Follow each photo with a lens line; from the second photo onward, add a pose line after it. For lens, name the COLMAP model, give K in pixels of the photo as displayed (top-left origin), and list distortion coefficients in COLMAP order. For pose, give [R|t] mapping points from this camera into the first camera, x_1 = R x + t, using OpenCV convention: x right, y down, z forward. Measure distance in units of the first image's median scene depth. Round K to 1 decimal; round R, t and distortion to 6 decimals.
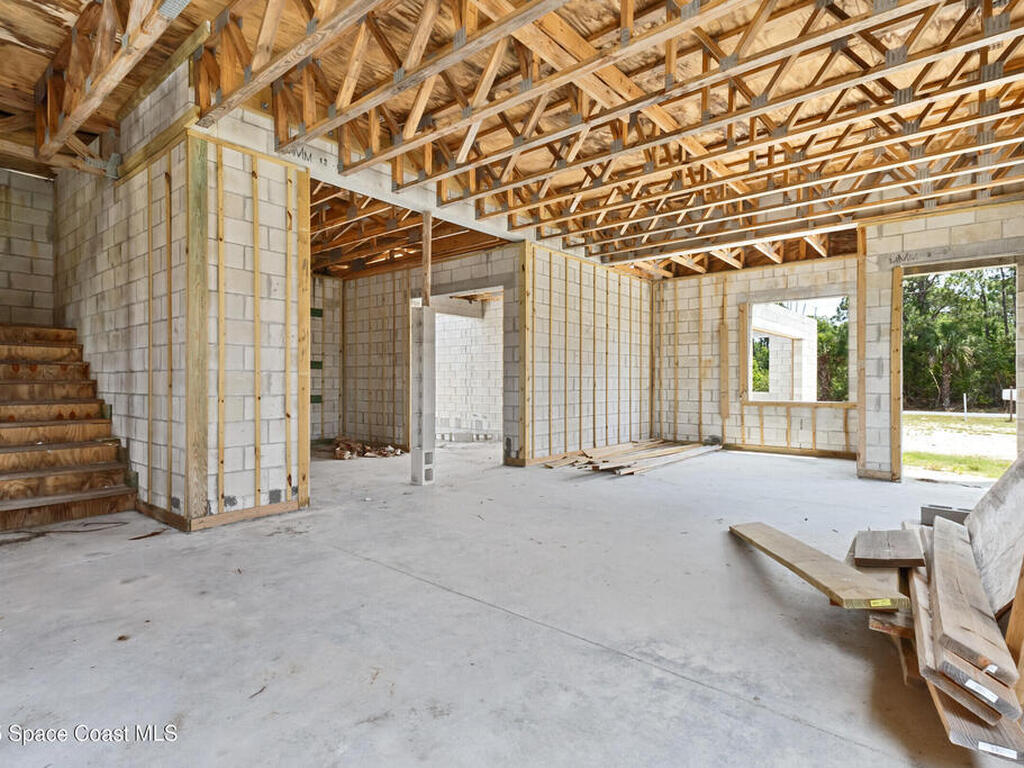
lens RADIAL K [[529.9, 0, 512.0], [0, 529.9, 384.0], [0, 0, 1]] dist [0.058936, 0.000173]
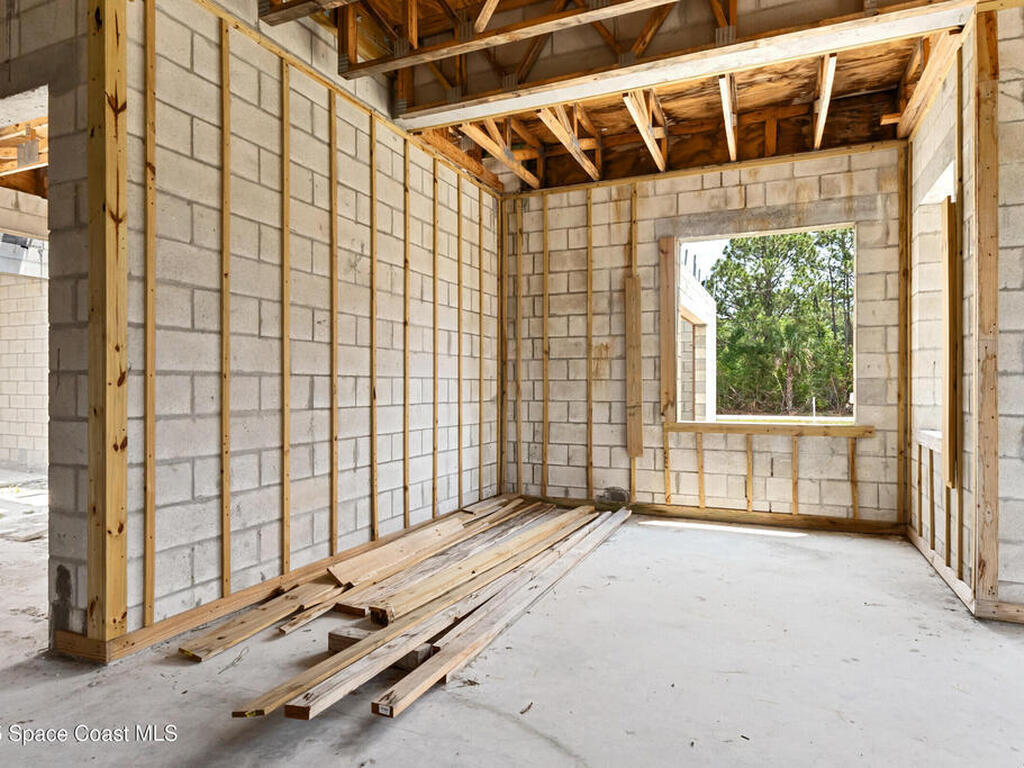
lens RADIAL K [[316.0, 0, 512.0], [0, 316.0, 384.0], [0, 0, 1]] dist [-0.000045, -0.000002]
pose [[0.958525, -0.001018, 0.285007, 0.191111], [0.002168, 0.999991, -0.003721, -0.005490], [-0.285000, 0.004184, 0.958518, 0.725835]]
